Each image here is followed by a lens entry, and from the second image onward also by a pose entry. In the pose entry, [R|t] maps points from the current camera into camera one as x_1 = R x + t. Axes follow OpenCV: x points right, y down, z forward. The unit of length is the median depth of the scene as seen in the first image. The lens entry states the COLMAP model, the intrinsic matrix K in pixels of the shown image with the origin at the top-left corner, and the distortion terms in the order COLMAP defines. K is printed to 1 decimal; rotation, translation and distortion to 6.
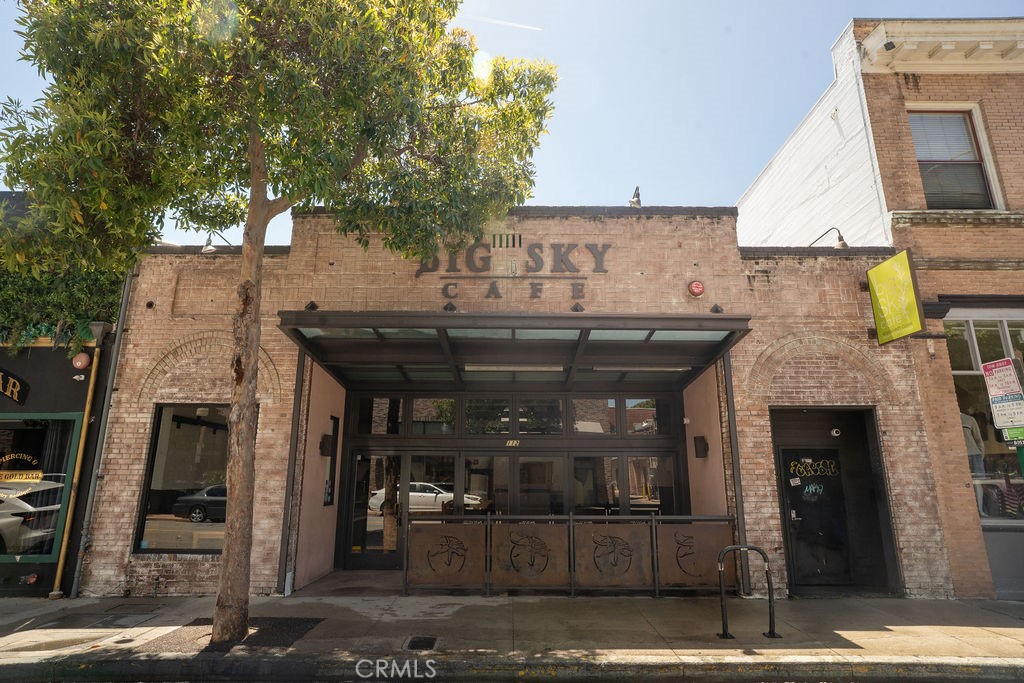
lens RADIAL K [[558.8, 0, 507.9], [0, 558.8, 345.2], [0, 0, 1]] dist [-0.034370, 0.024865]
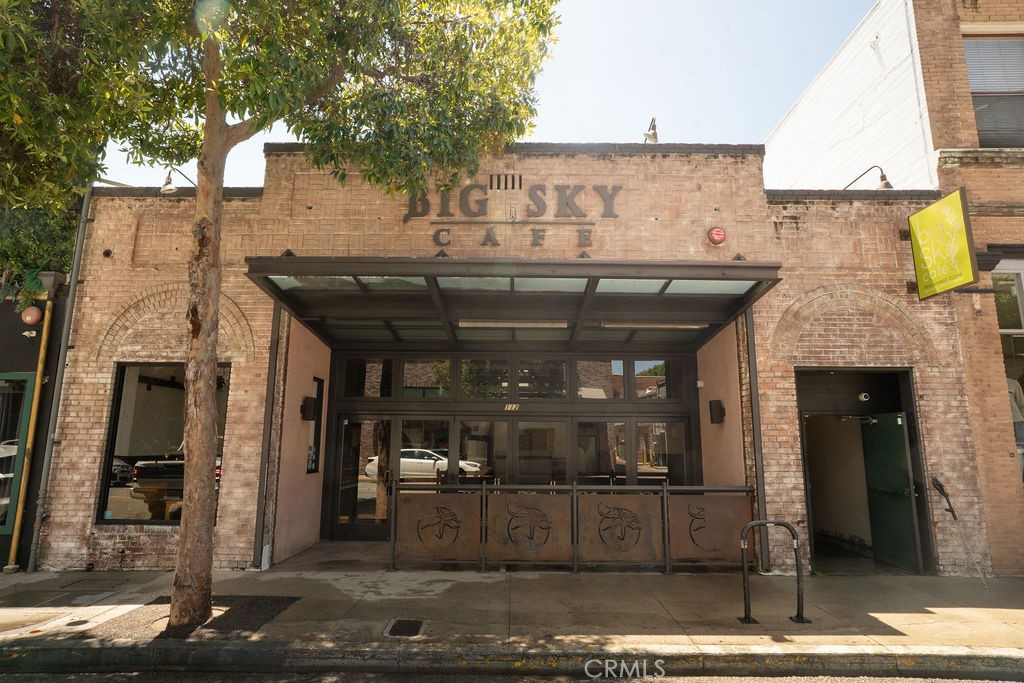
lens RADIAL K [[558.8, 0, 510.0], [0, 558.8, 351.7], [0, 0, 1]] dist [-0.034370, 0.024865]
pose [[0.999994, 0.003317, 0.000624, 0.006214], [-0.003352, 0.997667, 0.068179, 0.024583], [-0.000396, -0.068181, 0.997673, 0.098884]]
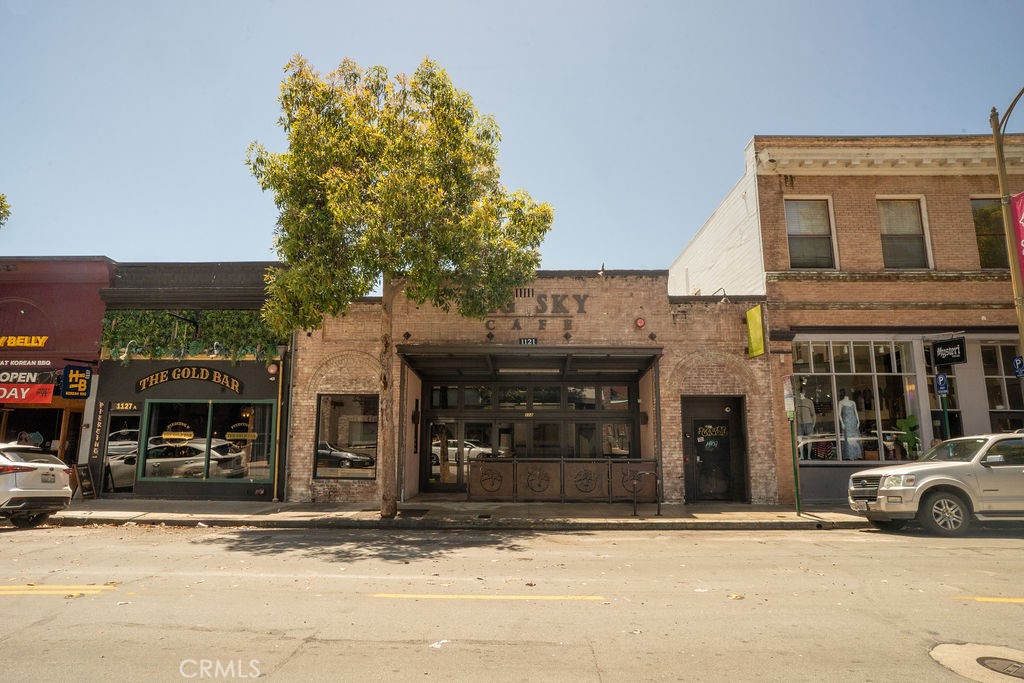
lens RADIAL K [[558.8, 0, 508.2], [0, 558.8, 346.5], [0, 0, 1]] dist [-0.034370, 0.024865]
pose [[0.999540, -0.004533, -0.029981, -0.001267], [0.006788, 0.997120, 0.075542, -0.164130], [0.029552, -0.075711, 0.996692, -0.672611]]
